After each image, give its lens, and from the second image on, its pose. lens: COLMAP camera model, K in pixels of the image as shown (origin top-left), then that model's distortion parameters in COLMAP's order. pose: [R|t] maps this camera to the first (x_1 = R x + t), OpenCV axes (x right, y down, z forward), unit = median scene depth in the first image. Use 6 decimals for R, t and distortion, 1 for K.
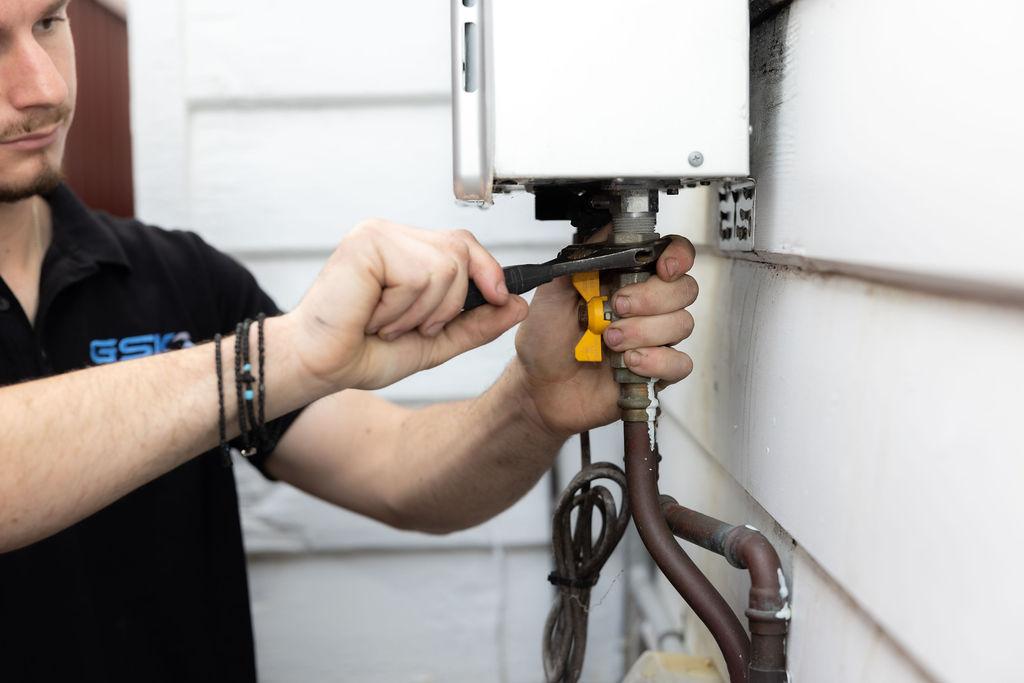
lens RADIAL K [[2034.0, 0, 512.0], [0, 2034.0, 341.5], [0, 0, 1]] dist [0.021187, 0.083077]
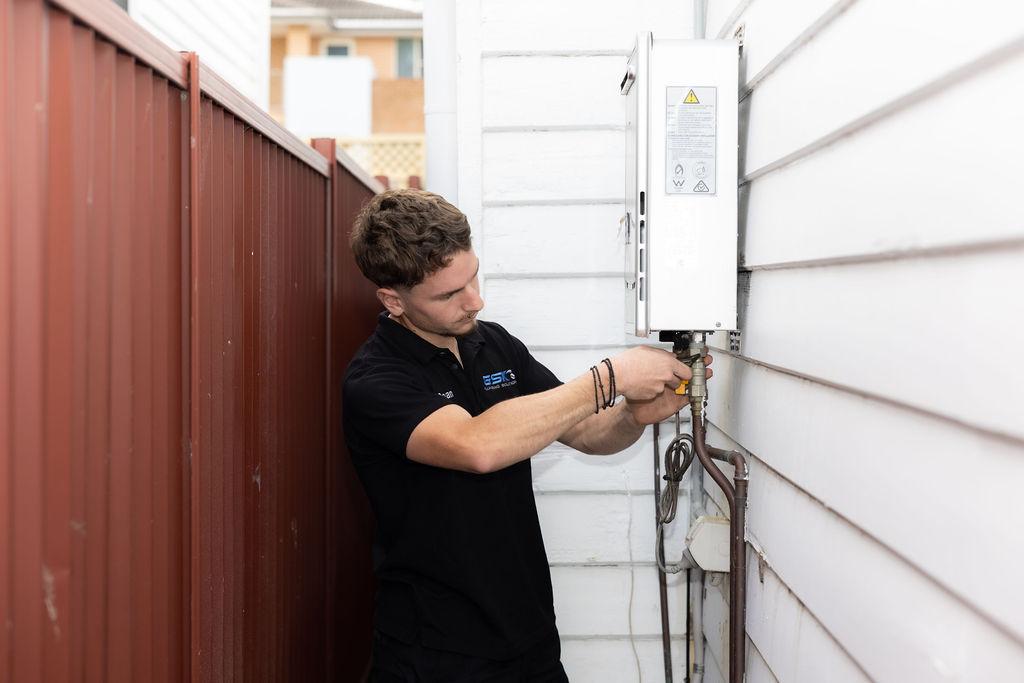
lens RADIAL K [[2034.0, 0, 512.0], [0, 2034.0, 341.5], [0, 0, 1]] dist [0.021187, 0.083077]
pose [[0.999415, 0.013488, -0.031433, -0.106624], [-0.014643, 0.999215, -0.036808, 0.044131], [0.030912, 0.037247, 0.998828, -1.802305]]
